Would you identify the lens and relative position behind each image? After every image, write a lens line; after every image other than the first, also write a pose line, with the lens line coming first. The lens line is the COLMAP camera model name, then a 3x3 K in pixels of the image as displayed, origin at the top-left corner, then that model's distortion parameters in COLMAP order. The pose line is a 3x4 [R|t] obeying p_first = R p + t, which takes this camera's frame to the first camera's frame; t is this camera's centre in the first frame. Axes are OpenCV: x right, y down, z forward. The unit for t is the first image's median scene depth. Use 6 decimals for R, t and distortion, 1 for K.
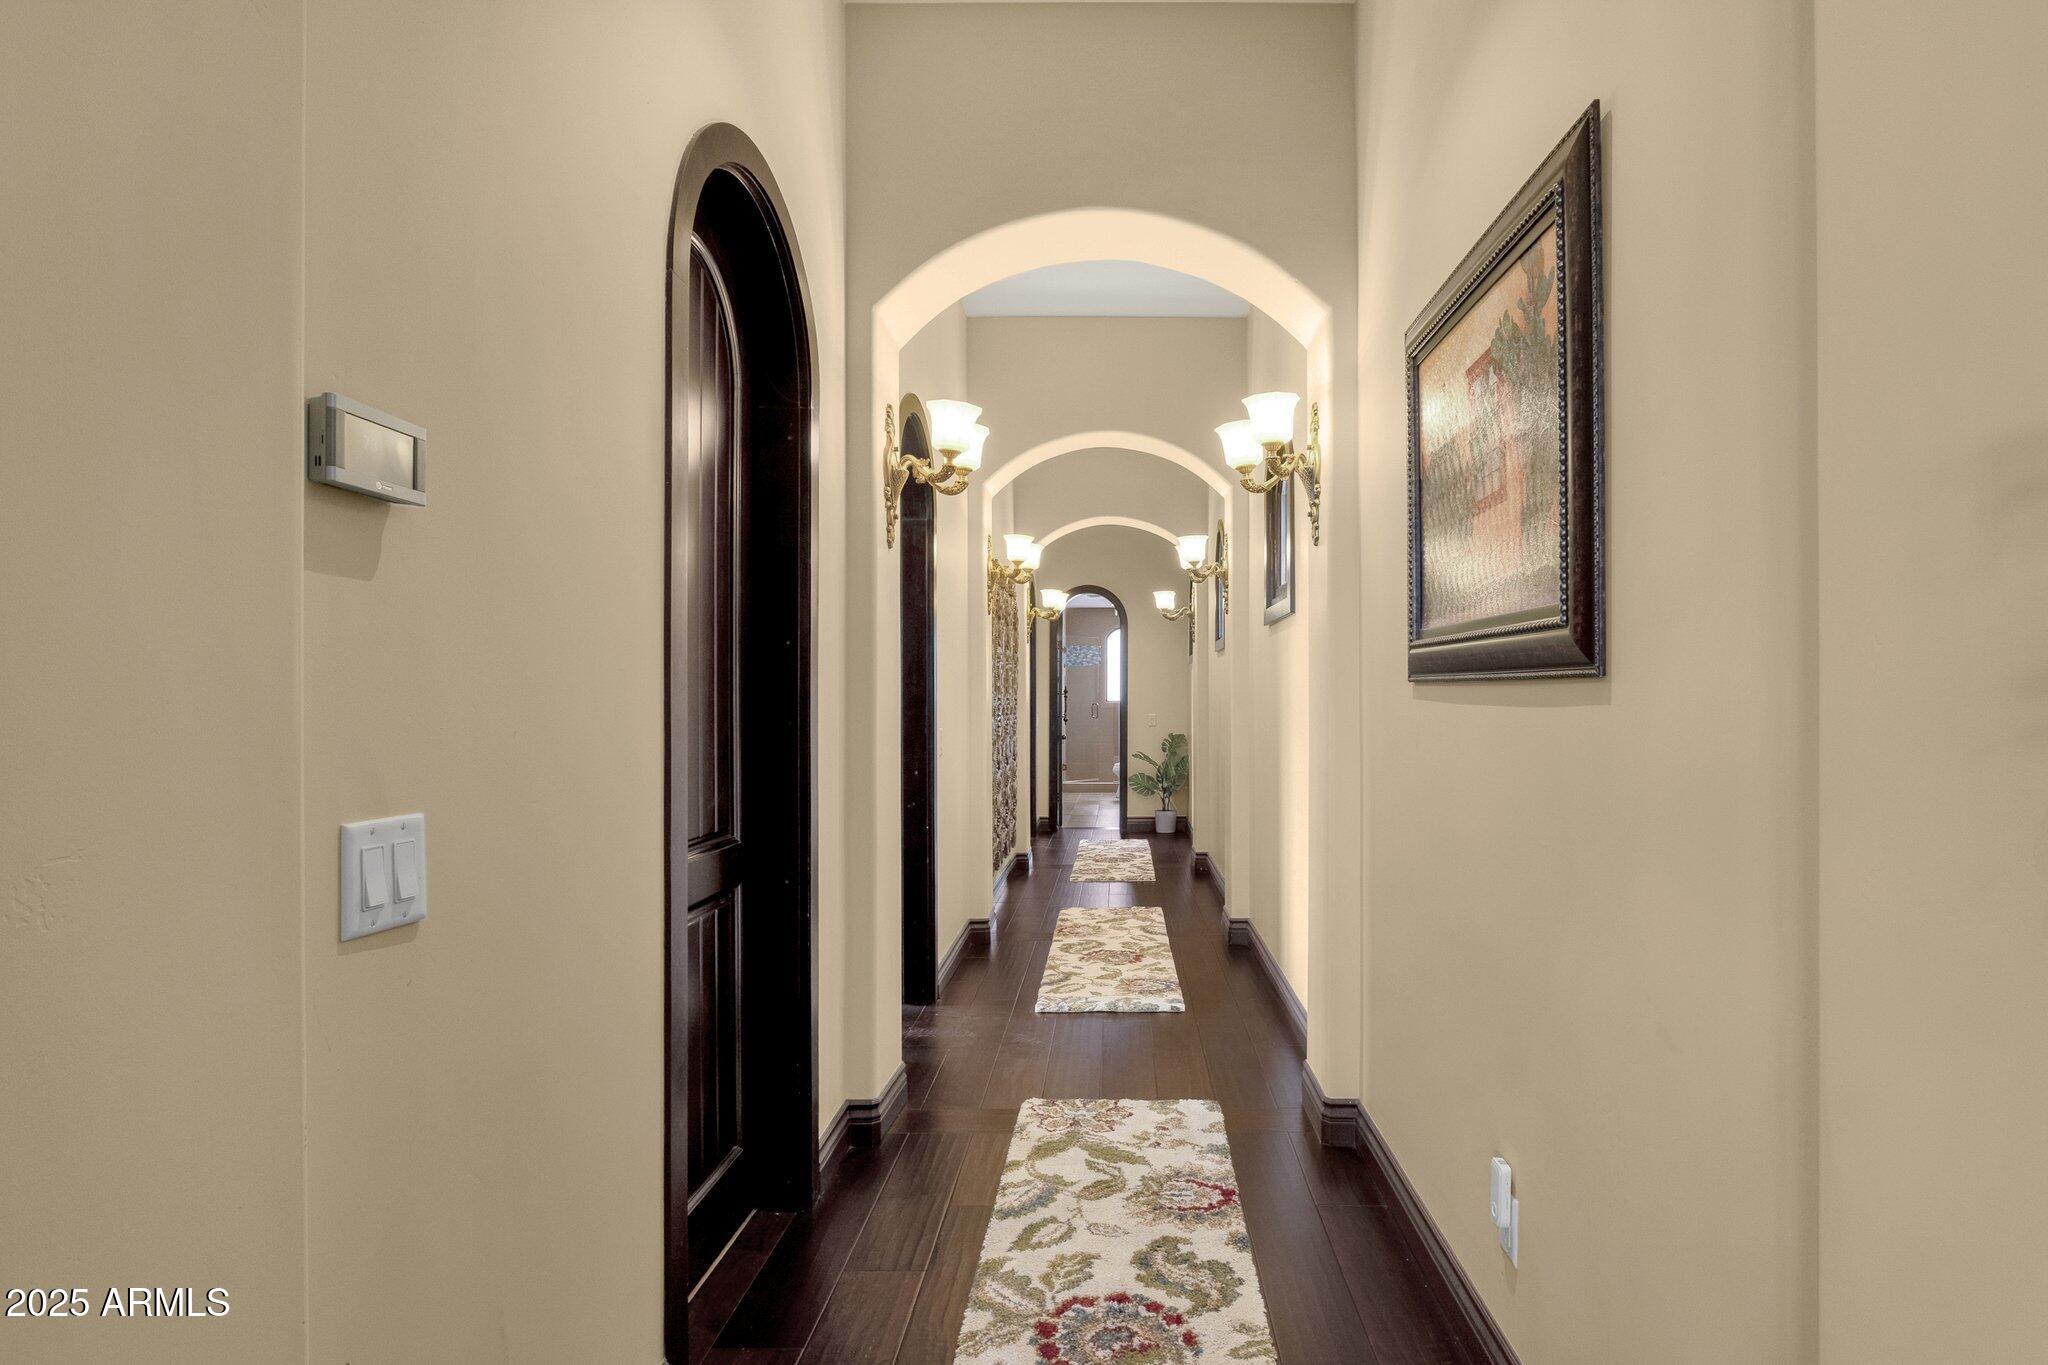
lens RADIAL K [[1049.8, 0, 1025.8], [0, 1049.8, 689.8], [0, 0, 1]] dist [0.000688, 0.000008]
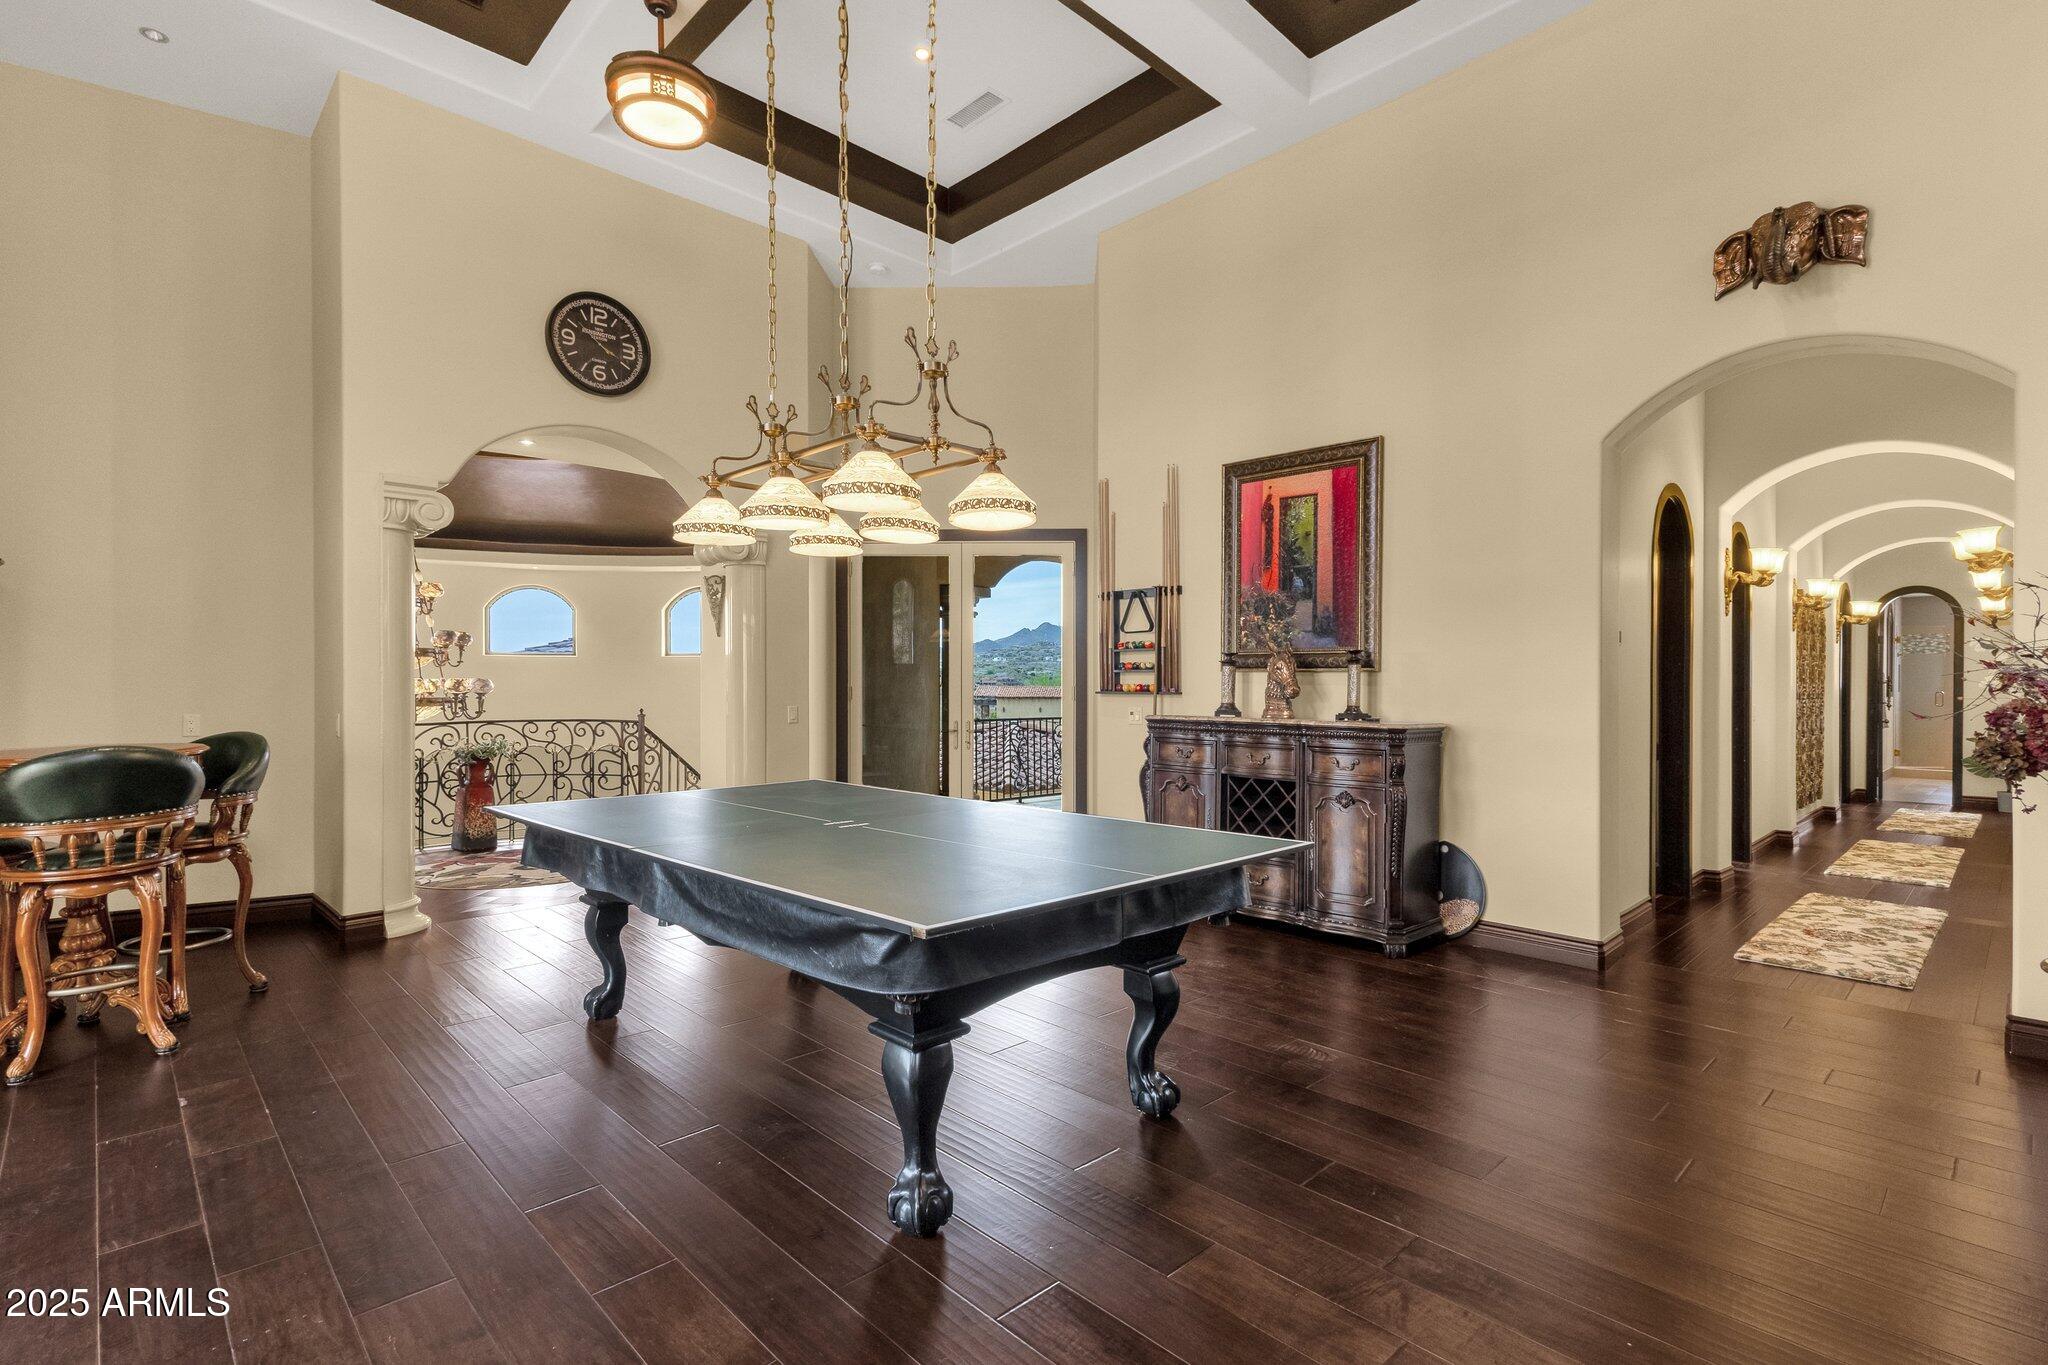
lens RADIAL K [[946.4, 0, 1040.5], [0, 946.4, 690.6], [0, 0, 1]] dist [0.001677, -0.000210]
pose [[0.752217, 0.004635, -0.658899, 0.044744], [0.003981, 0.999925, 0.011579, -0.006372], [0.658904, -0.011333, 0.752142, -0.681950]]
